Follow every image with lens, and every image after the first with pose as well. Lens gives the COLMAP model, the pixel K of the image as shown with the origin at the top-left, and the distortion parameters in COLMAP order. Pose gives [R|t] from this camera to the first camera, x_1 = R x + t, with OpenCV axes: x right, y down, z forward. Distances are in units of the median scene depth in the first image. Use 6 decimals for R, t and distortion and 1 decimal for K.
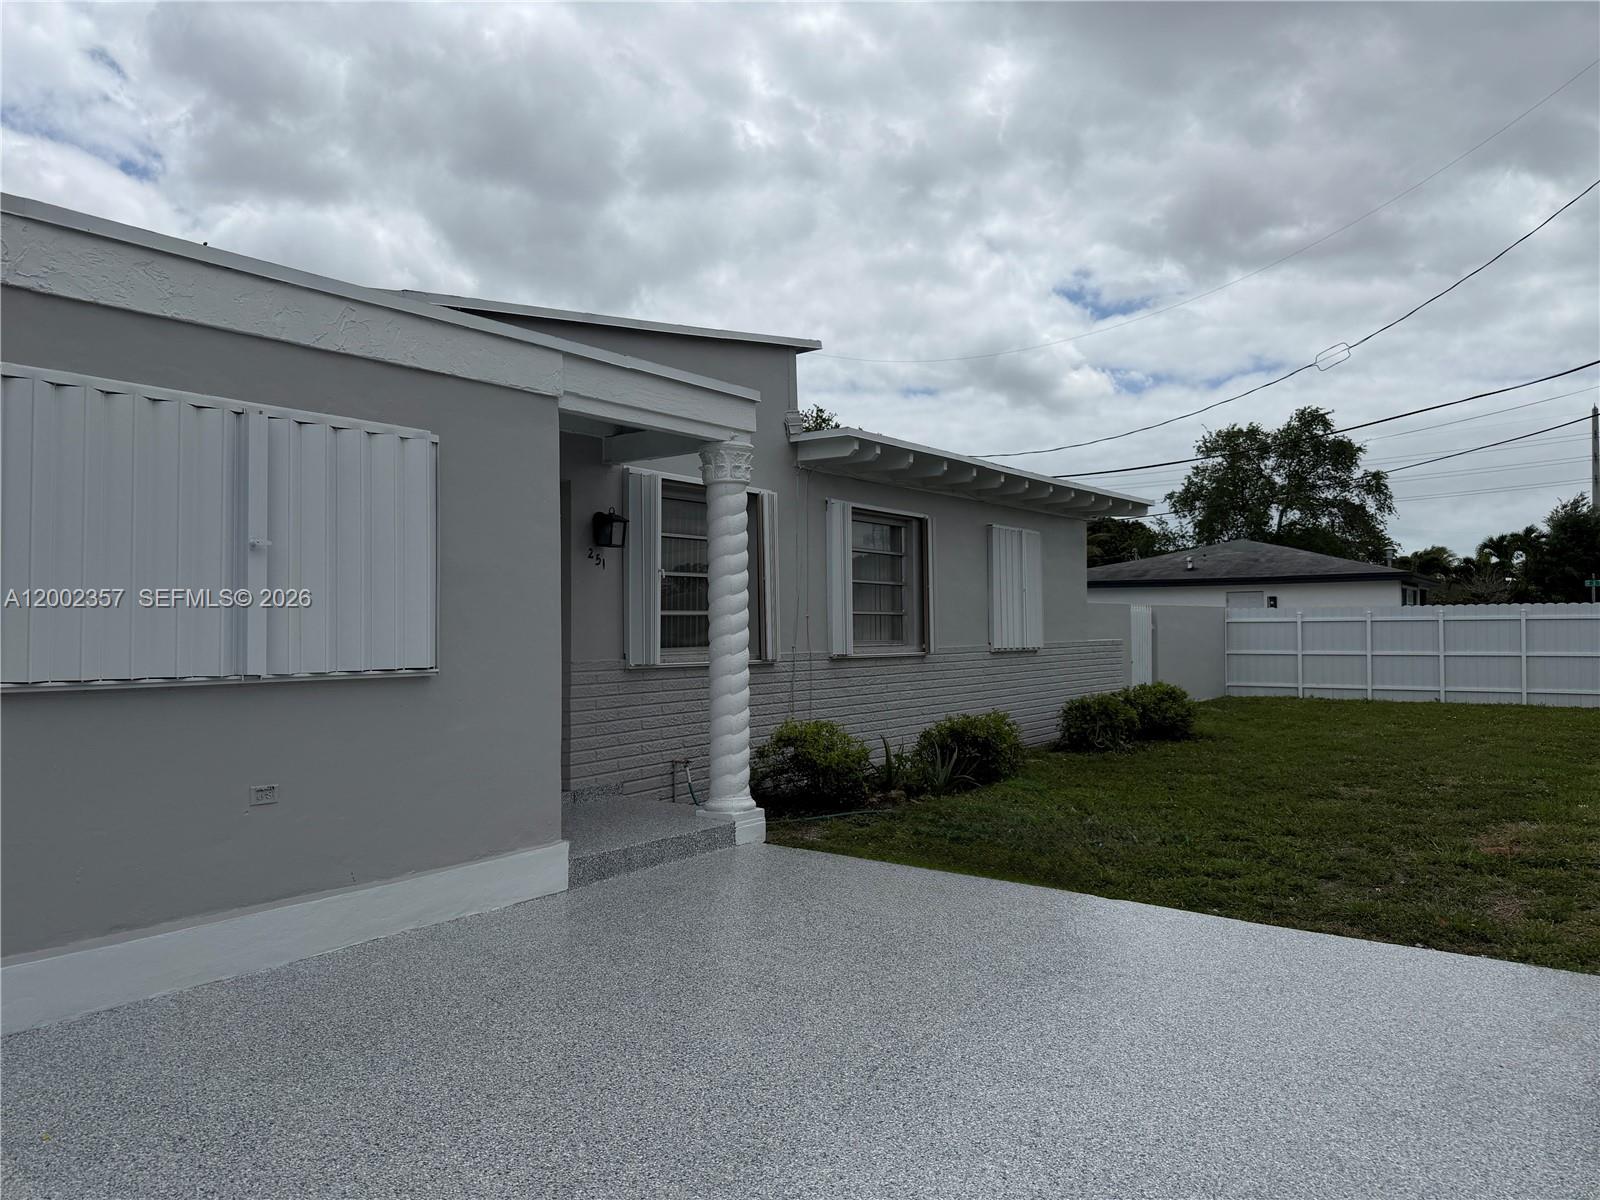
lens RADIAL K [[1129.7, 0, 782.1], [0, 1129.7, 614.9], [0, 0, 1]] dist [0.063179, -0.077864]
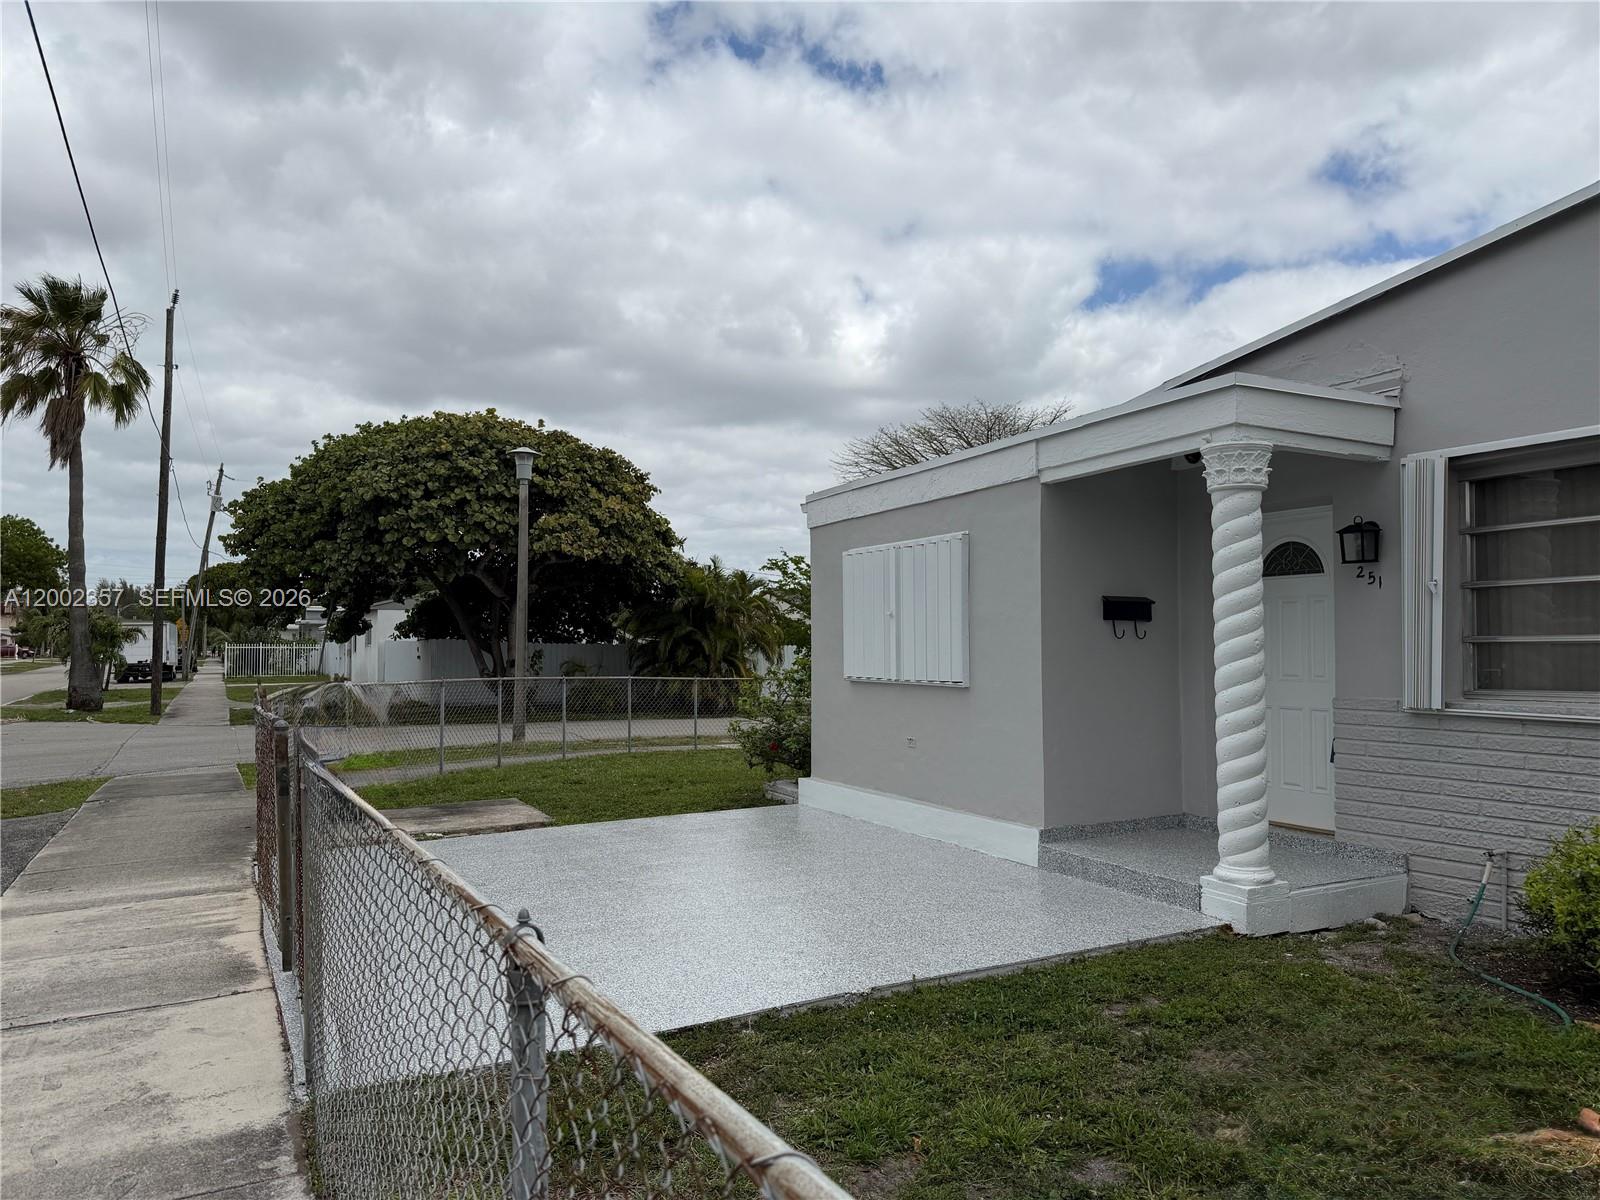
lens RADIAL K [[1129.7, 0, 787.0], [0, 1129.7, 603.6], [0, 0, 1]] dist [0.063179, -0.077864]
pose [[-0.463338, -0.030426, -0.885659, 1.051477], [0.012661, 0.999081, -0.040946, 0.000053], [0.886091, -0.030185, -0.462527, 1.345609]]
